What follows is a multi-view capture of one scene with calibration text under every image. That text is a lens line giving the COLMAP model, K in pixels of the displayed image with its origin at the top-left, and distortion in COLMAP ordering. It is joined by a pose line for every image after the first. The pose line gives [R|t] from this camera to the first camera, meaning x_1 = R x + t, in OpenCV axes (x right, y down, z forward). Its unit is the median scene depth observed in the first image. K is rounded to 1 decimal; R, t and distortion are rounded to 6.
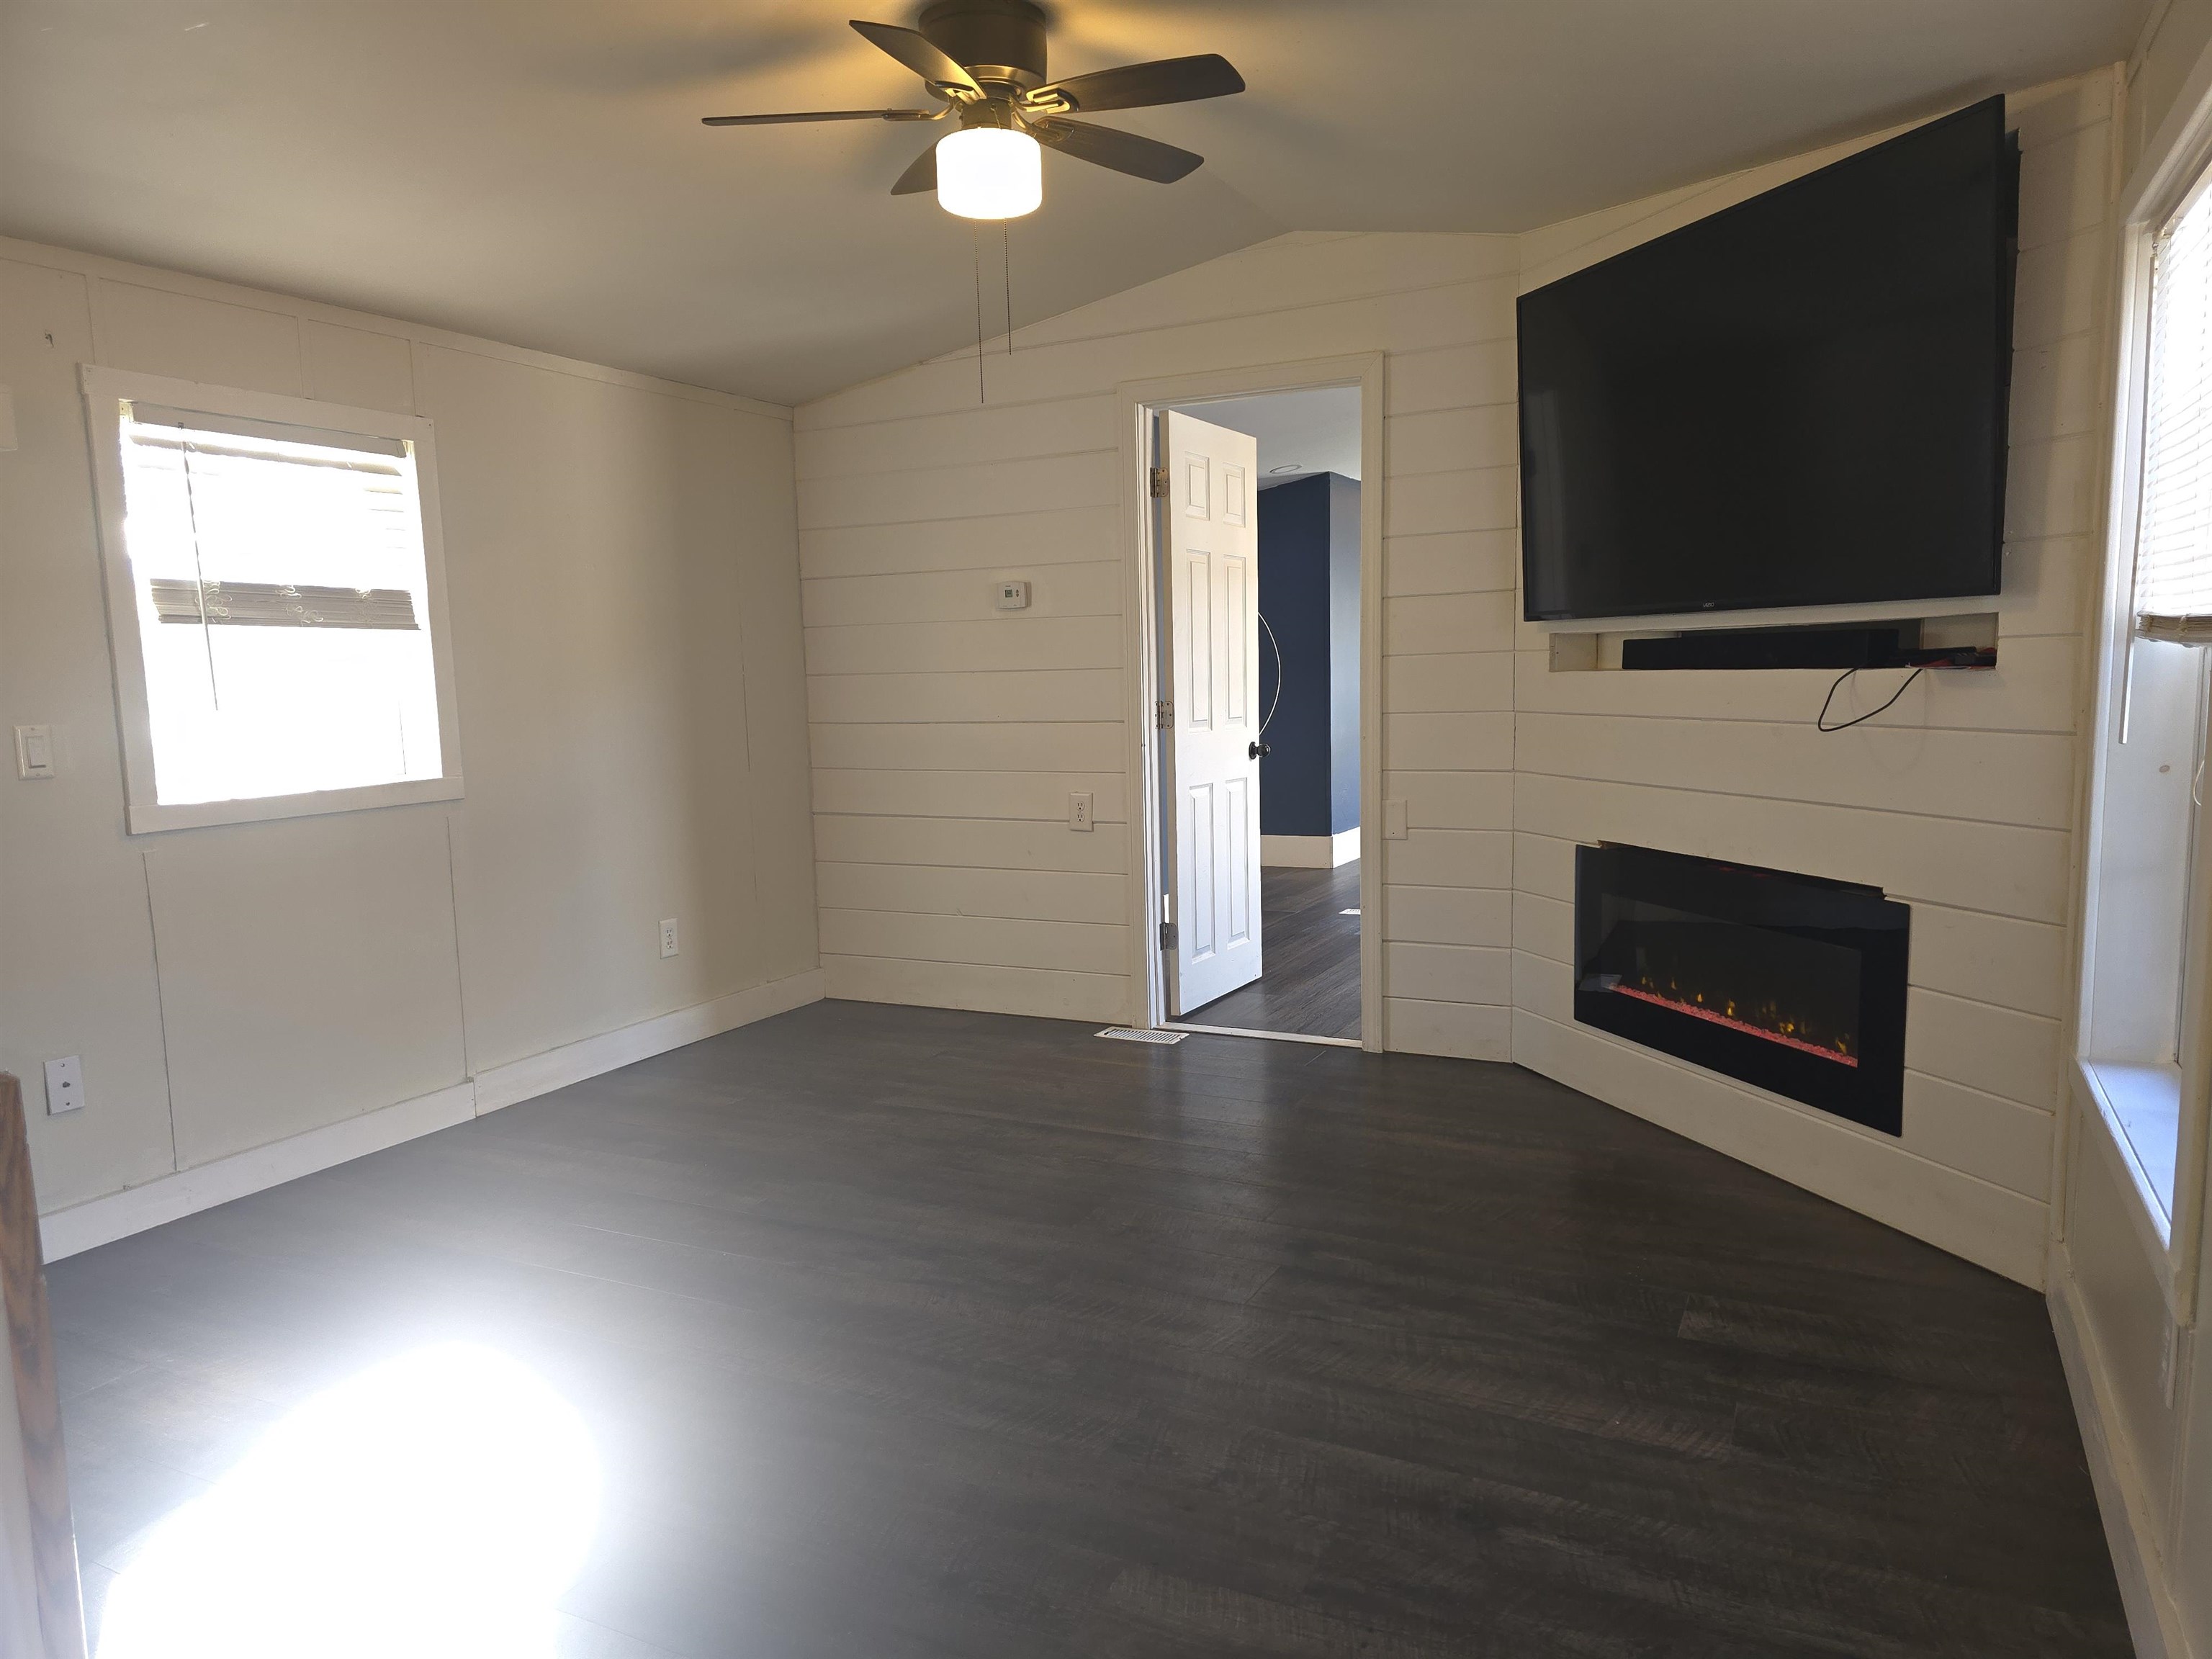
lens RADIAL K [[1463.5, 0, 1106.0], [0, 1463.5, 829.5], [0, 0, 1]] dist [0.072182, -0.073401]
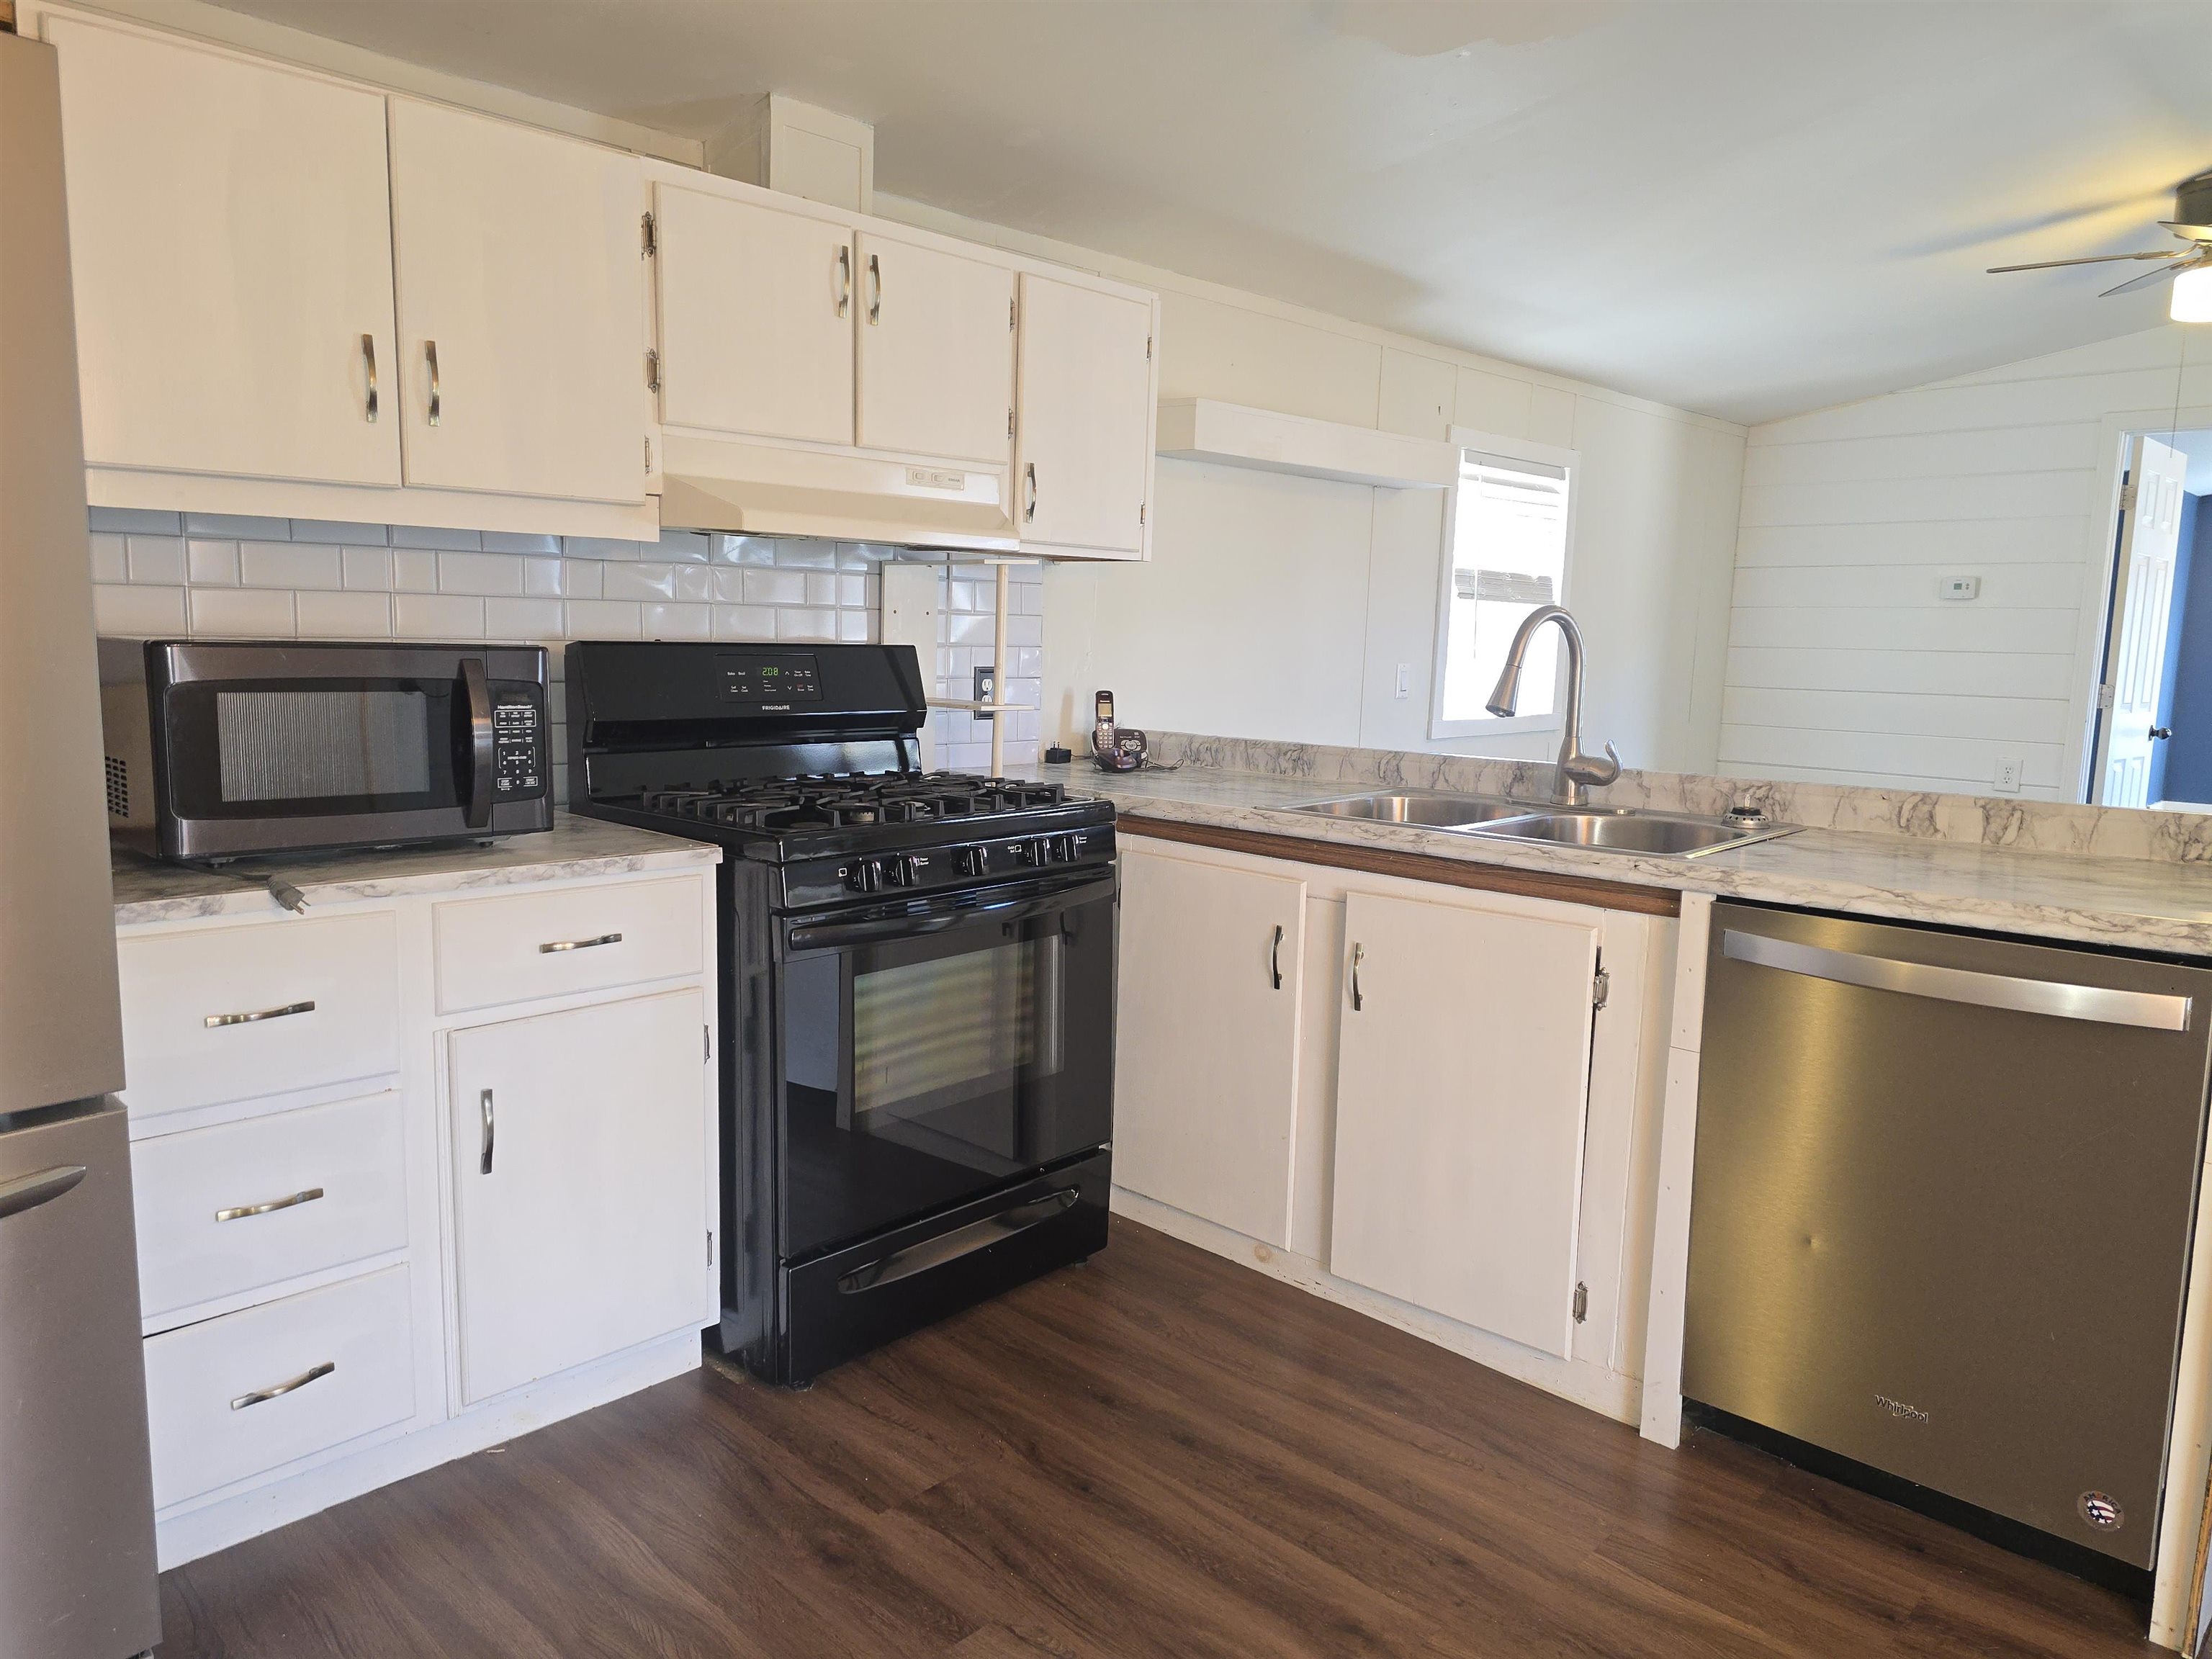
lens RADIAL K [[1471.5, 0, 1111.7], [0, 1471.5, 830.9], [0, 0, 1]] dist [0.070747, -0.067757]
pose [[0.954624, 0.084757, -0.285499, -0.432857], [-0.077816, 0.996332, 0.035592, 0.055978], [0.287469, -0.011760, 0.957718, -0.432661]]
